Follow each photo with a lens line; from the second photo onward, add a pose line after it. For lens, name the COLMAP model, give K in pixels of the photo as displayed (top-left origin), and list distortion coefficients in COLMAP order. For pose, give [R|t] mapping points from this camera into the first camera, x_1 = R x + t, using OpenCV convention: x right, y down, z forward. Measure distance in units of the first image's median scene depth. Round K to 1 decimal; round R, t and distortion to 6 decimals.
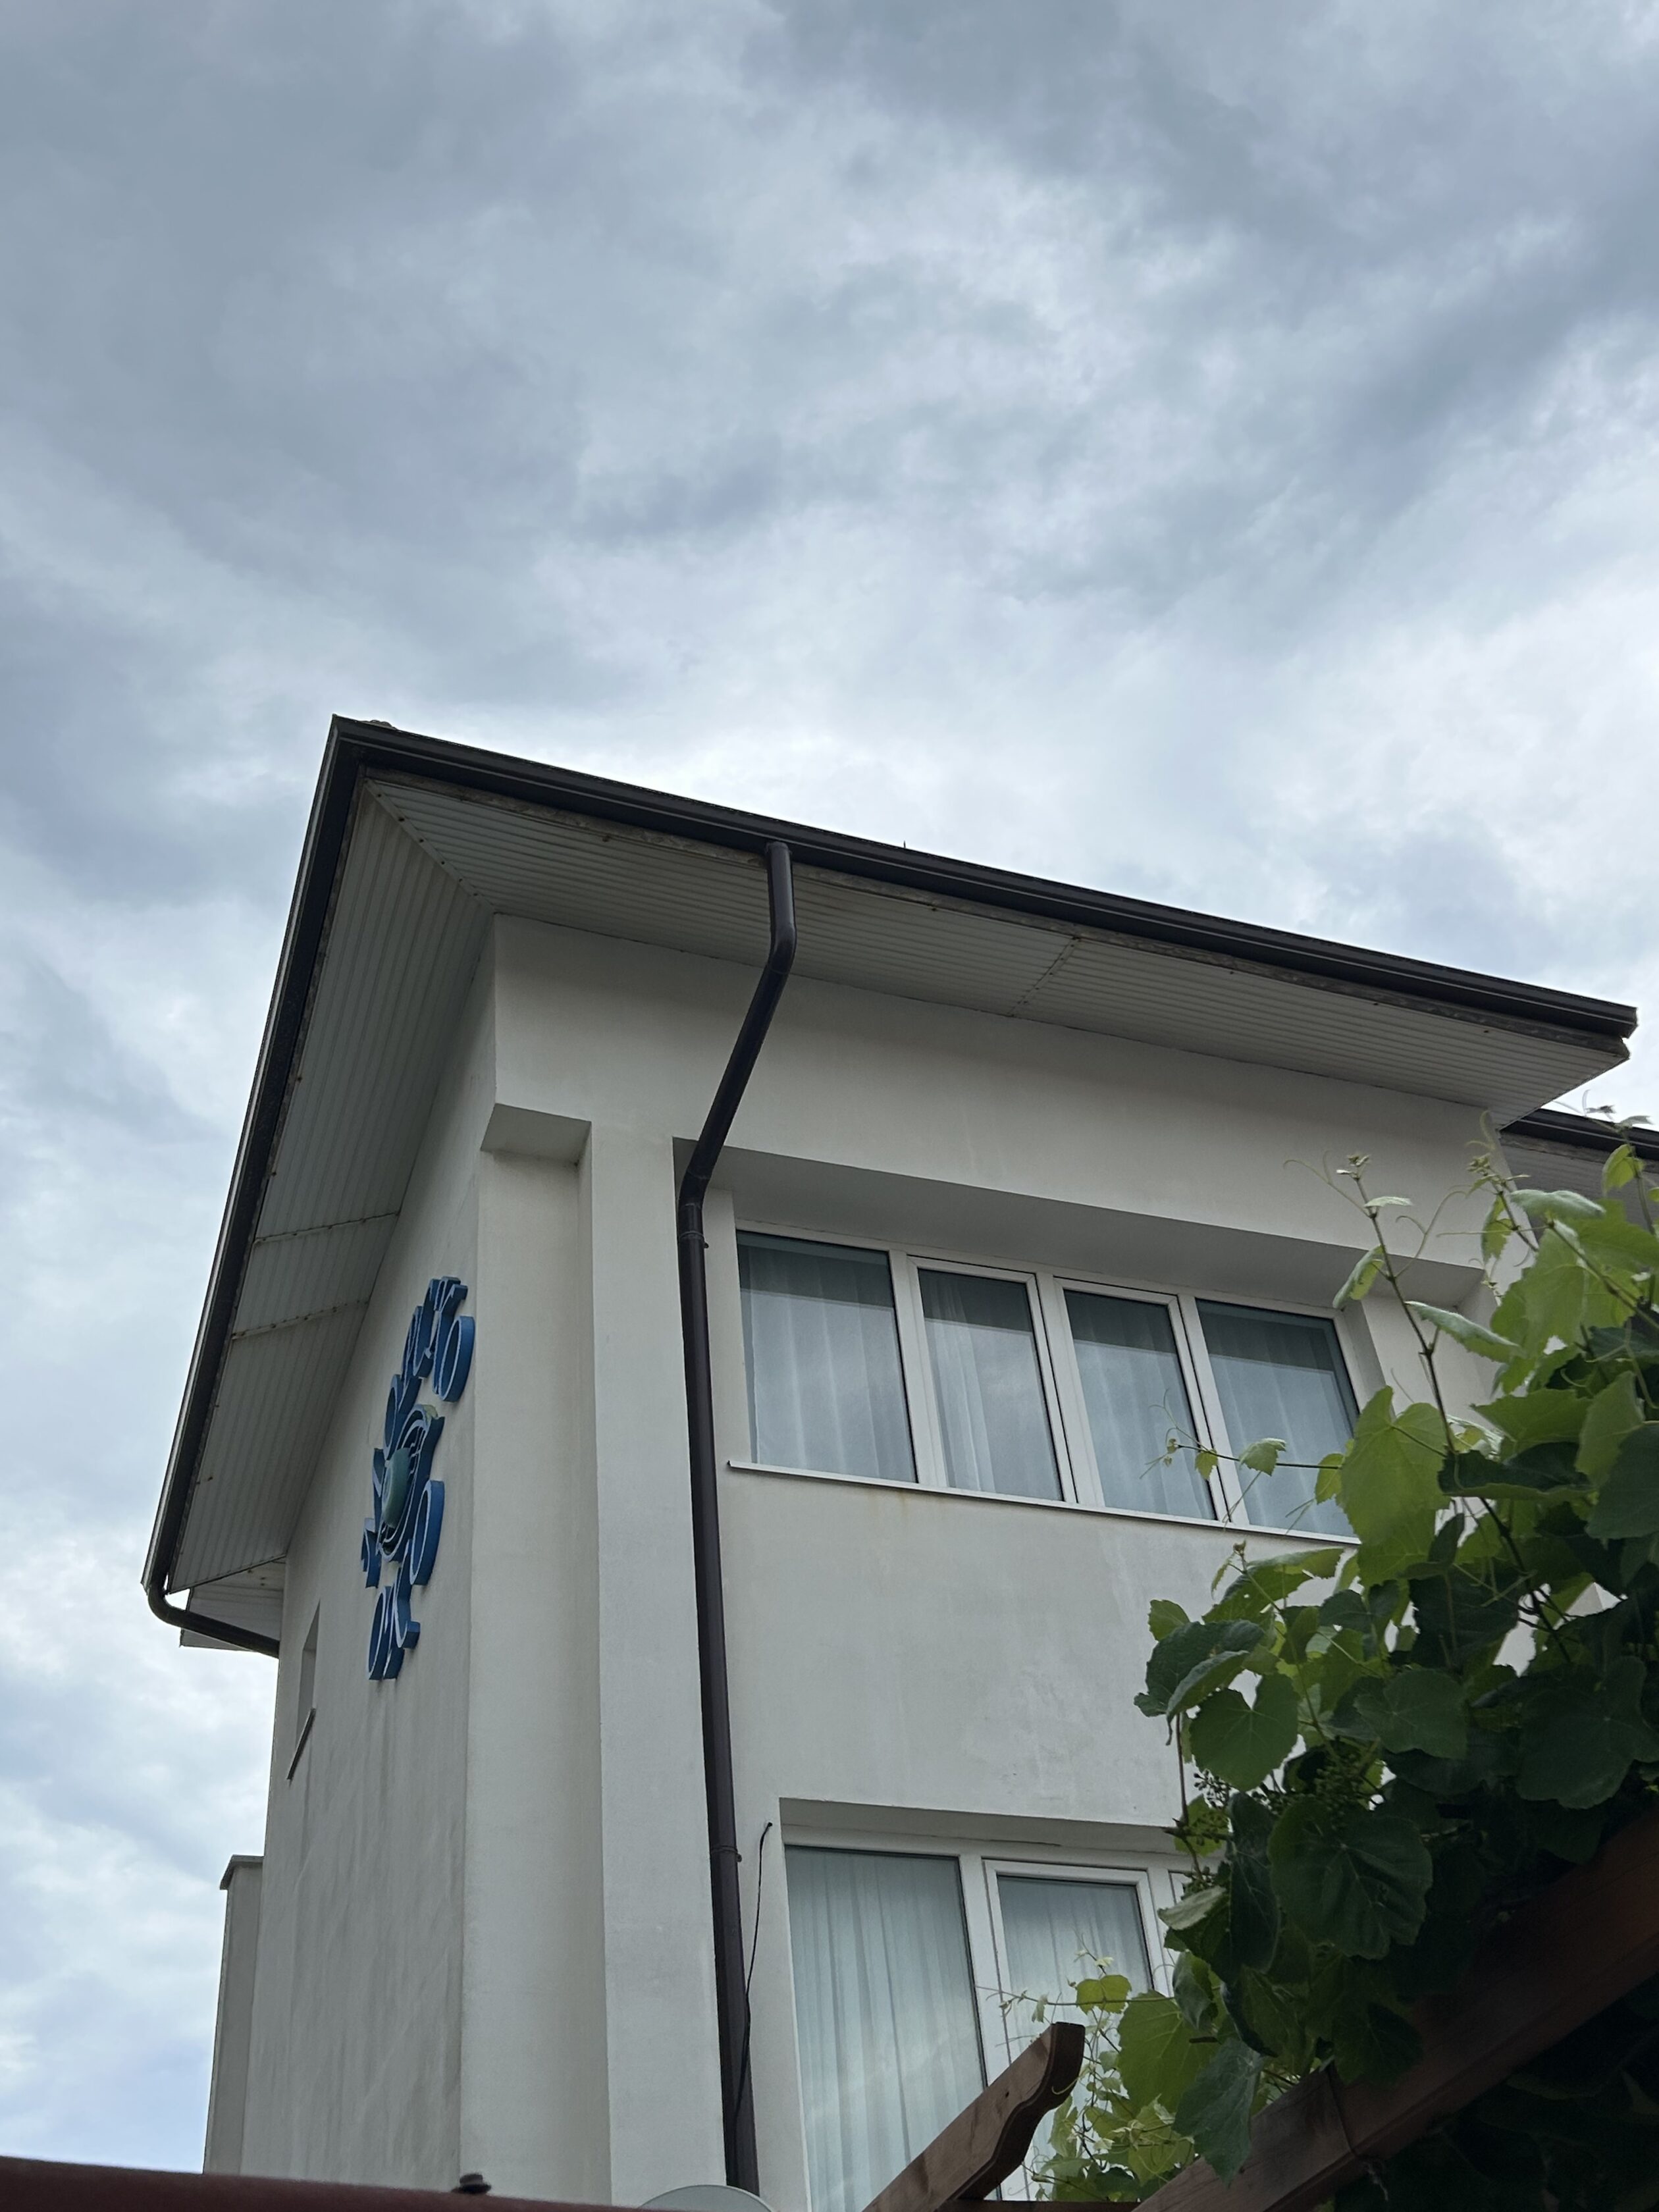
lens RADIAL K [[2309.1, 0, 829.4], [0, 2309.1, 1108.0], [0, 0, 1]] dist [0.041100, -0.000732]
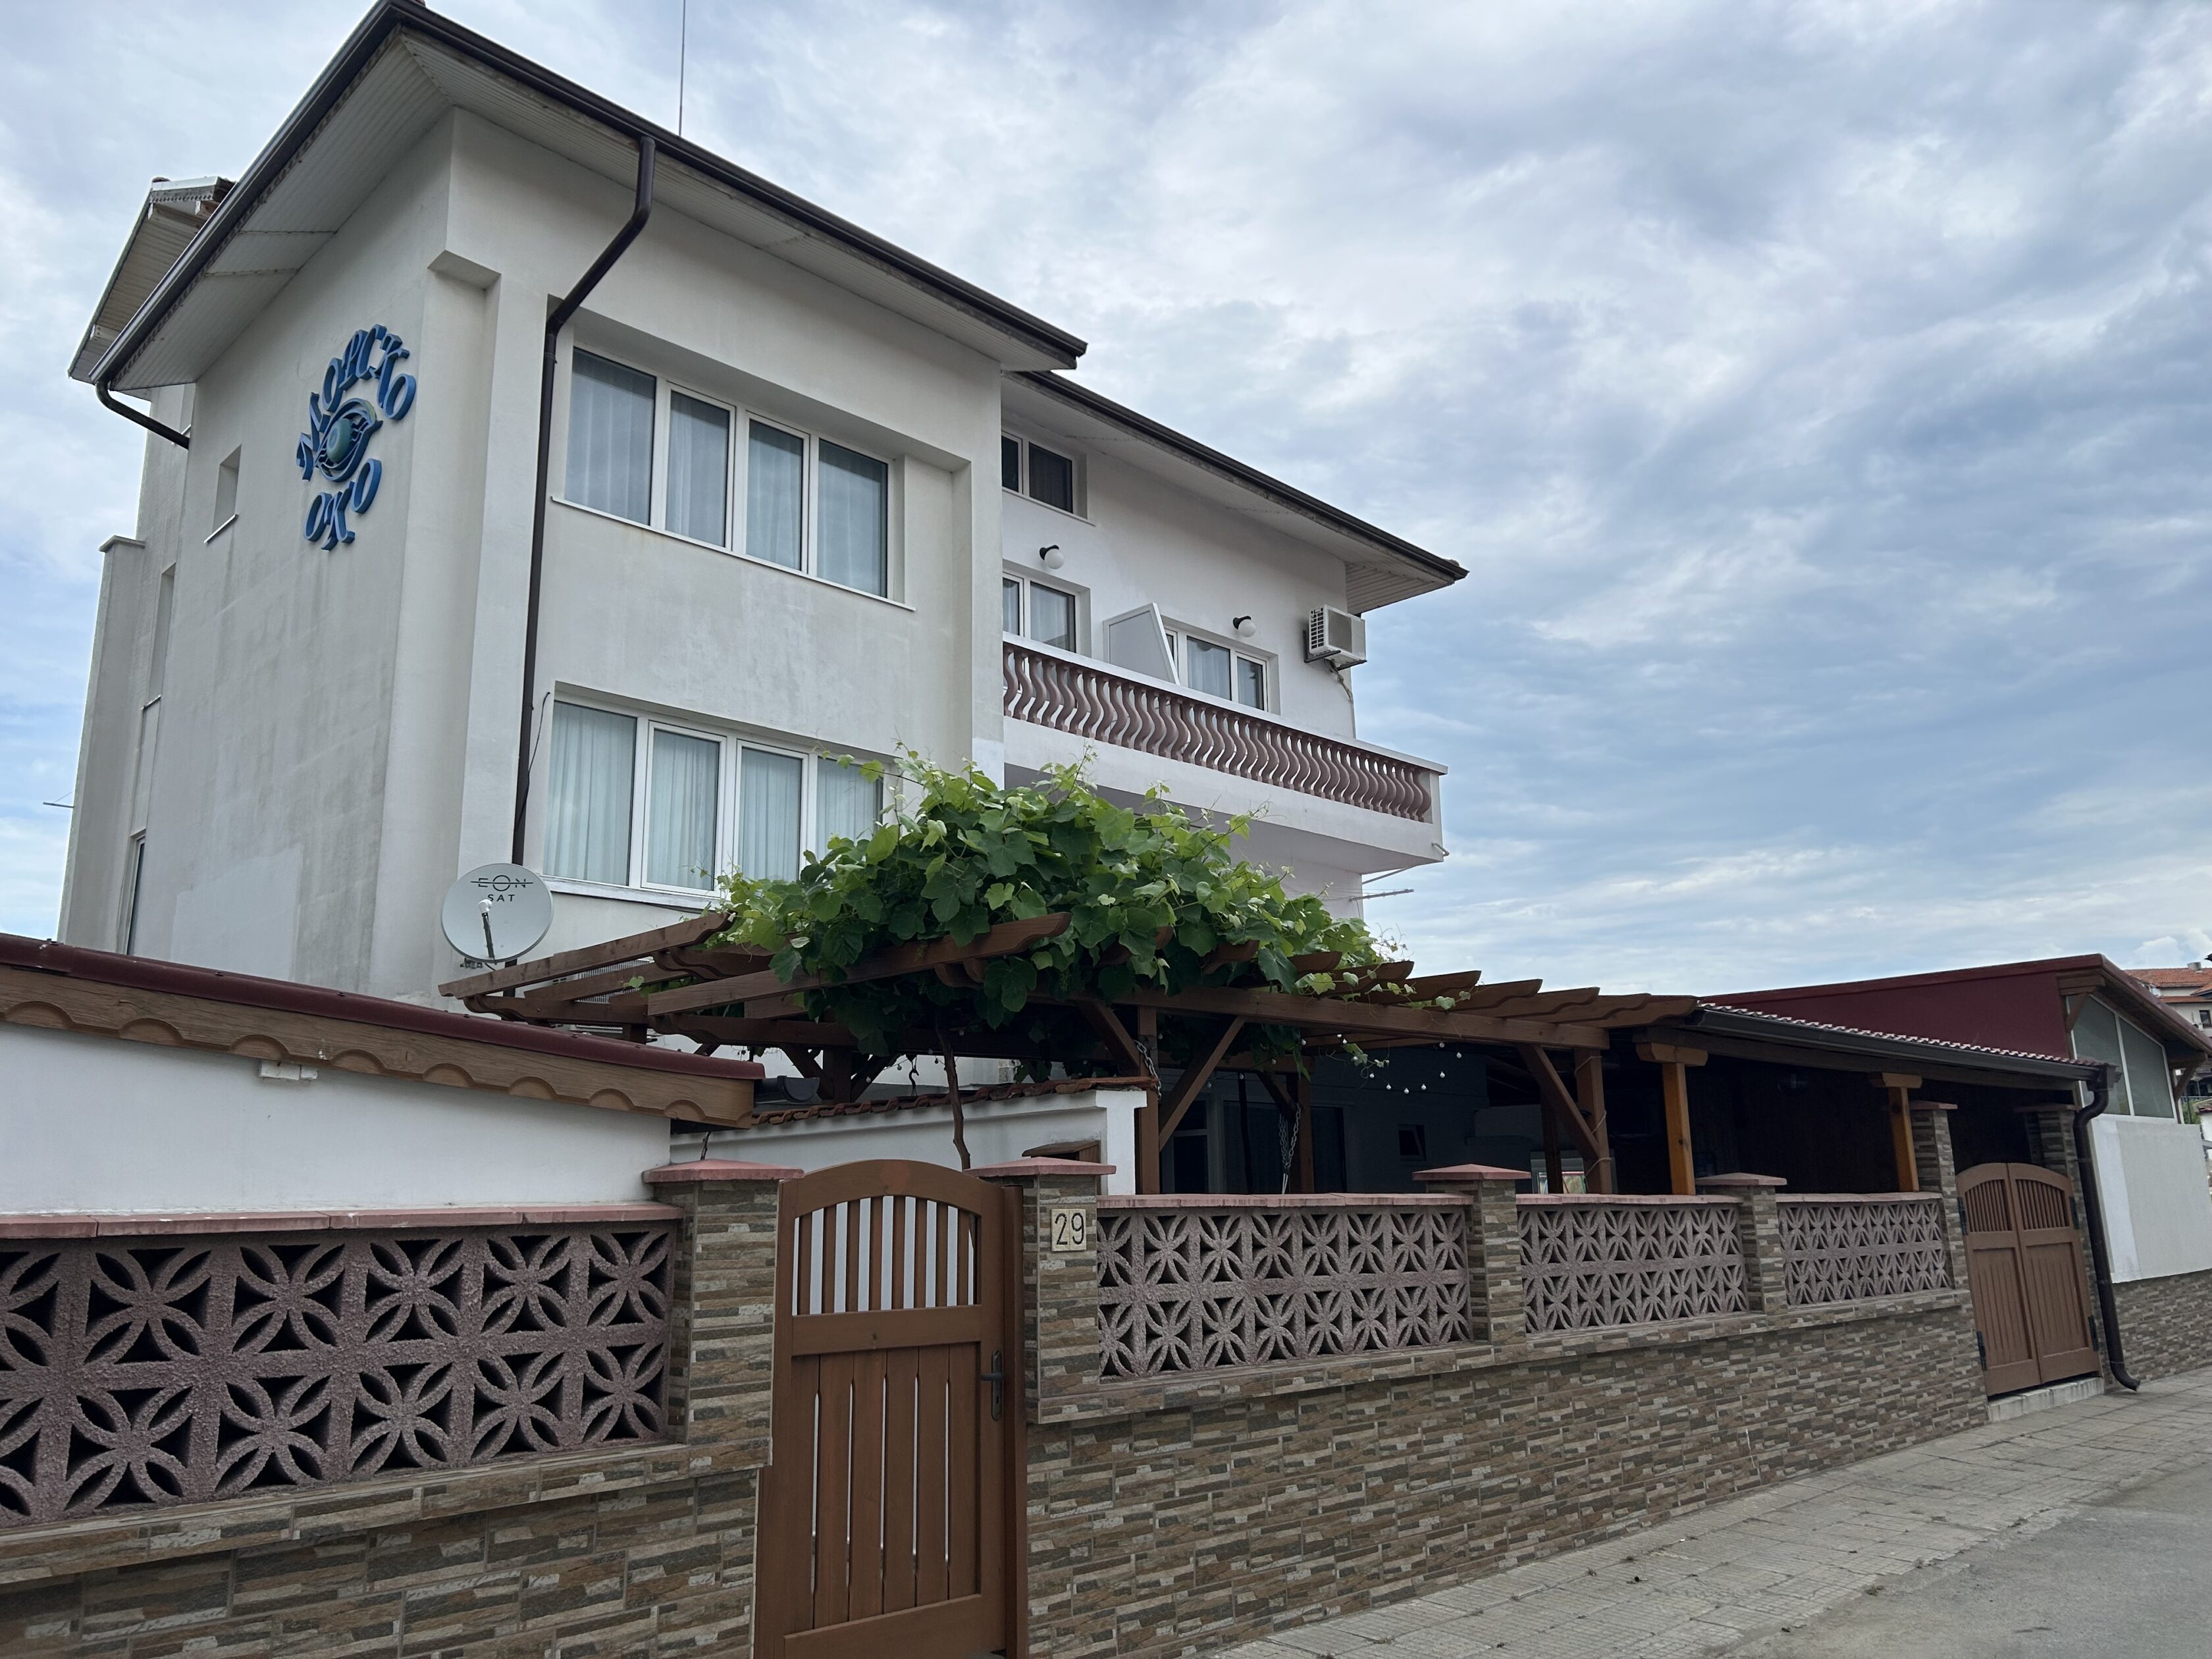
lens RADIAL K [[1672.2, 0, 1085.1], [0, 1672.2, 817.9], [0, 0, 1]] dist [0.069910, -0.070786]
pose [[0.904718, 0.166746, 0.392022, -0.134397], [-0.326723, 0.862111, 0.387321, -0.266415], [-0.273383, -0.478499, 0.834446, -0.338817]]
